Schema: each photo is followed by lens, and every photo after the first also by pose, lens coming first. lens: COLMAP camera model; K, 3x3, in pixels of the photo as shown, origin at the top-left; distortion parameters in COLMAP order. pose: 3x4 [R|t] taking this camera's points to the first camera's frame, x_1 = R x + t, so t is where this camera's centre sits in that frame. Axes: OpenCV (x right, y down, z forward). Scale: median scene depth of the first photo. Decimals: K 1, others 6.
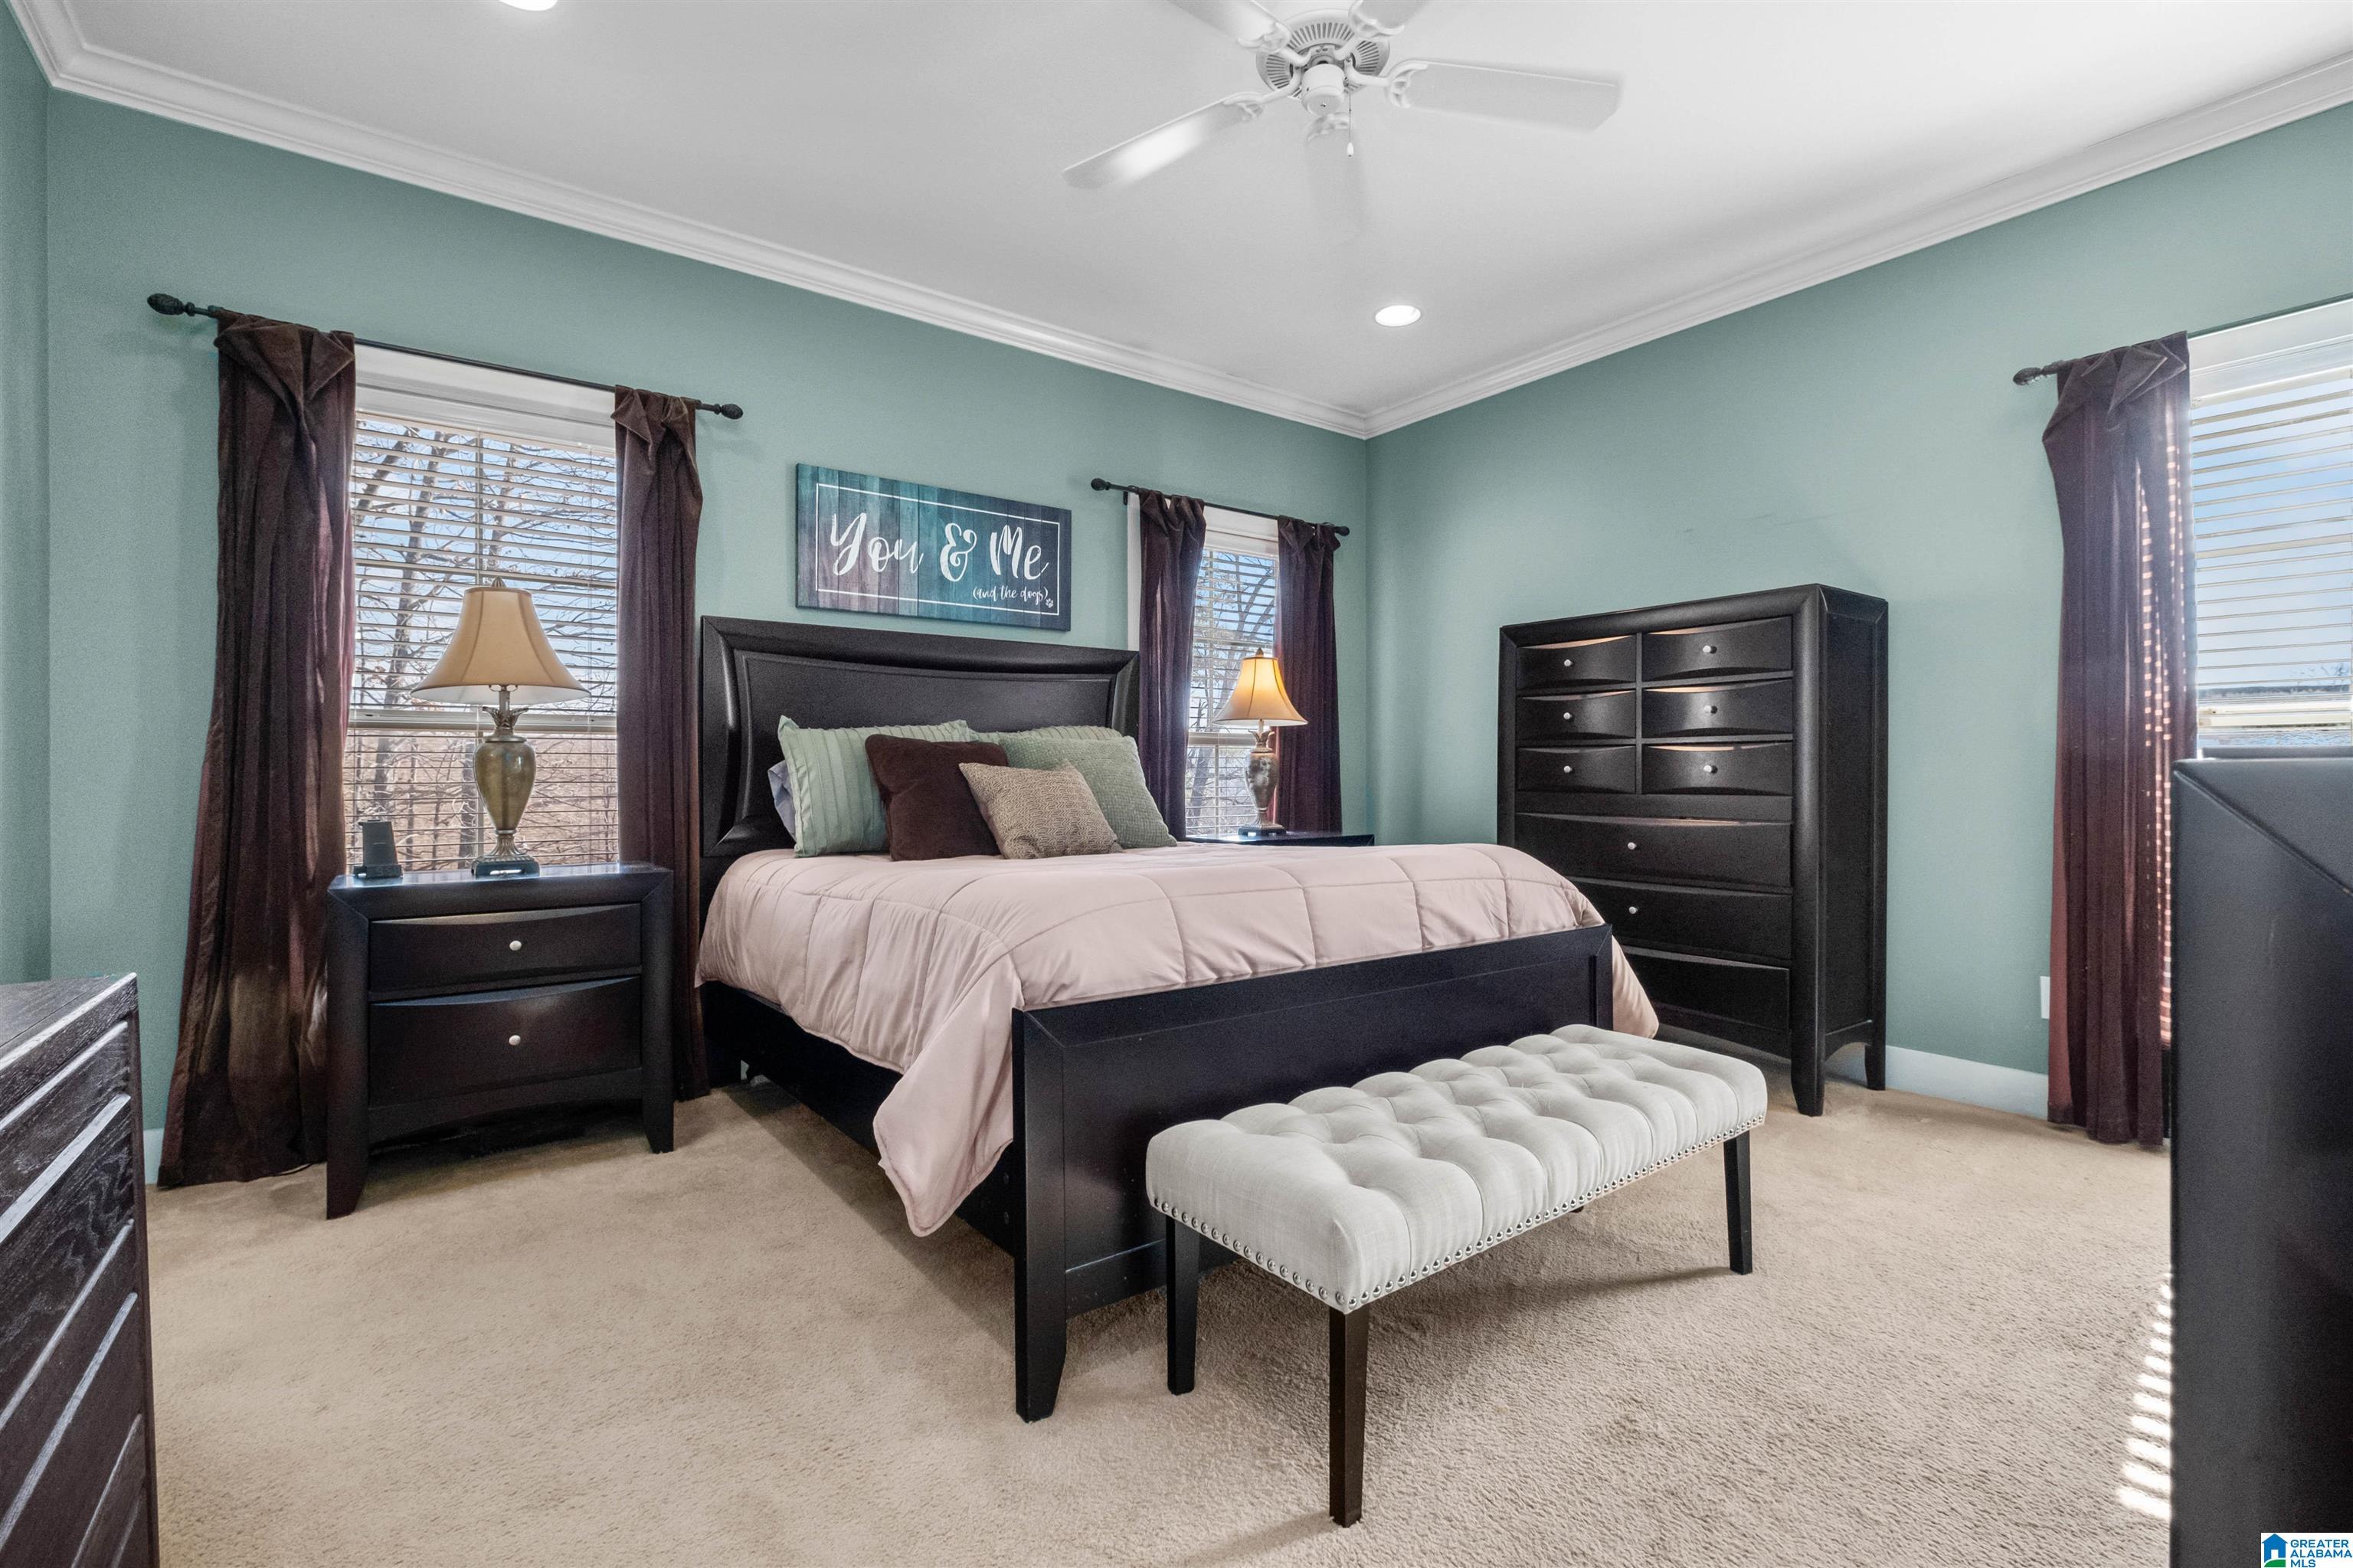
lens RADIAL K [[1022.0, 0, 1167.4], [0, 1022.0, 791.8], [0, 0, 1]] dist [0.002244, -0.000290]
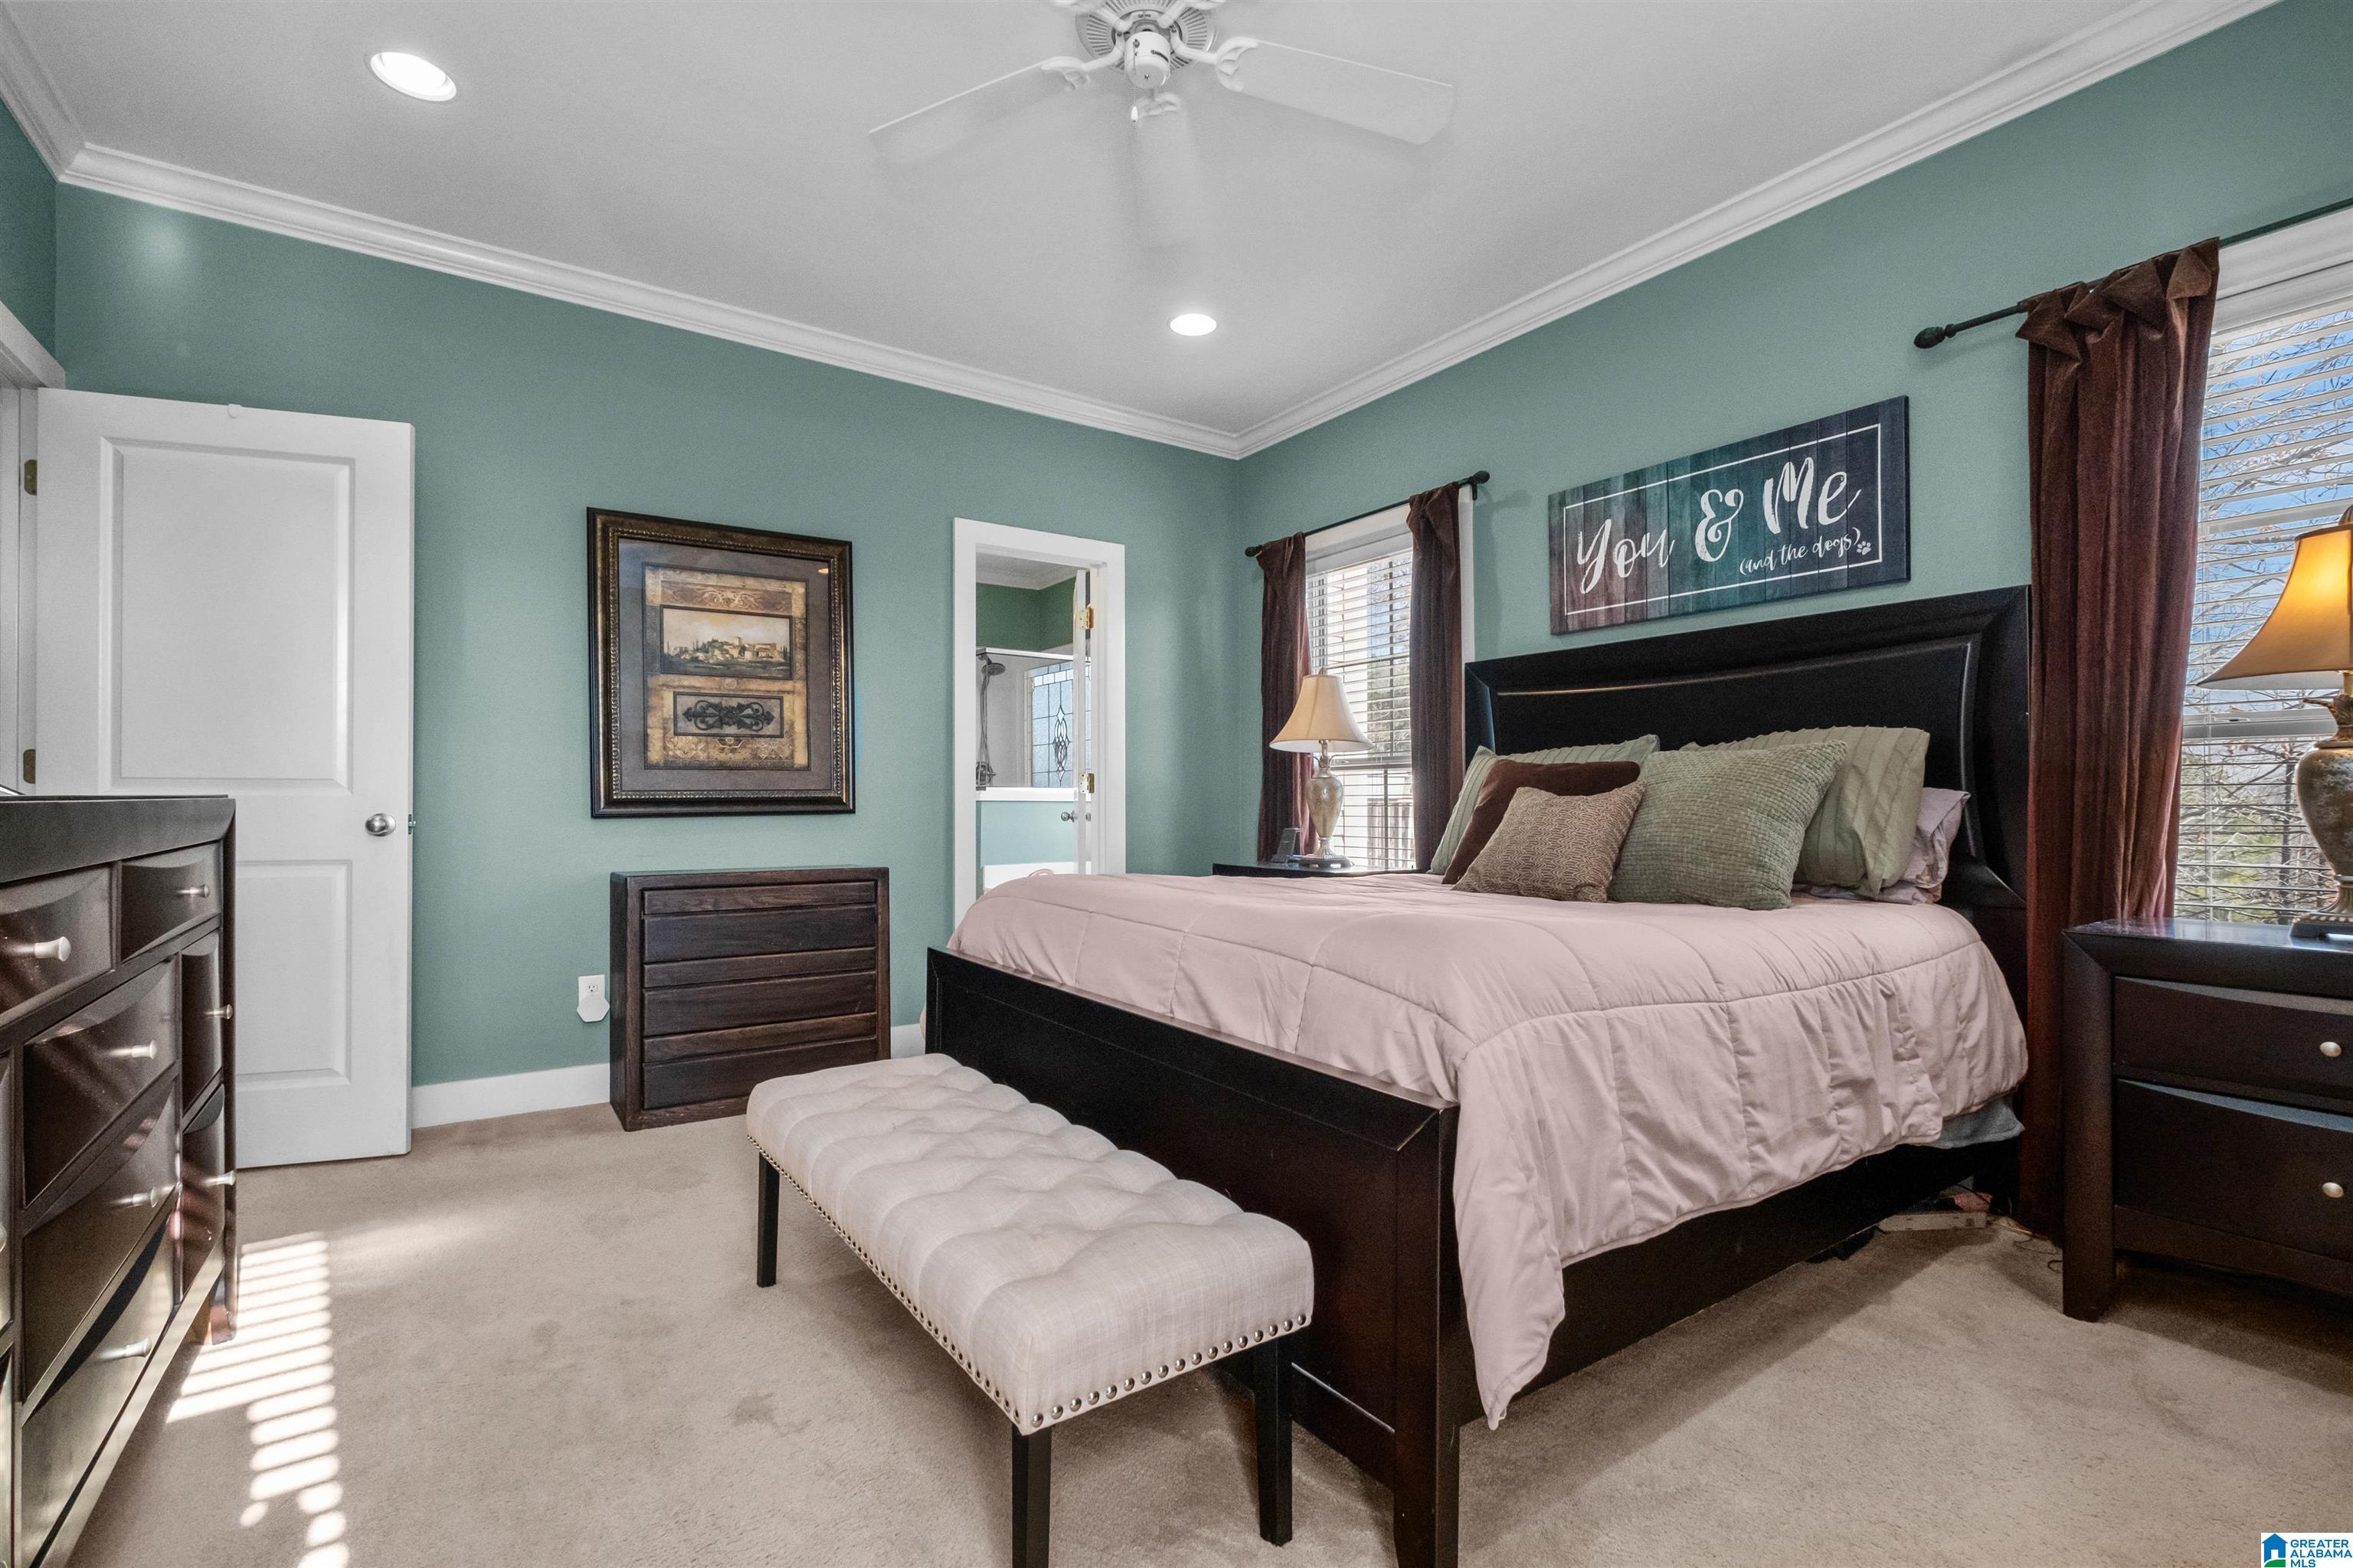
lens RADIAL K [[1022.0, 0, 1167.4], [0, 1022.0, 791.8], [0, 0, 1]] dist [0.002244, -0.000290]
pose [[-0.011177, -0.012557, -0.999859, 0.604584], [-0.023701, 0.999644, -0.012289, -0.003922], [0.999657, 0.023560, -0.011470, 0.587123]]
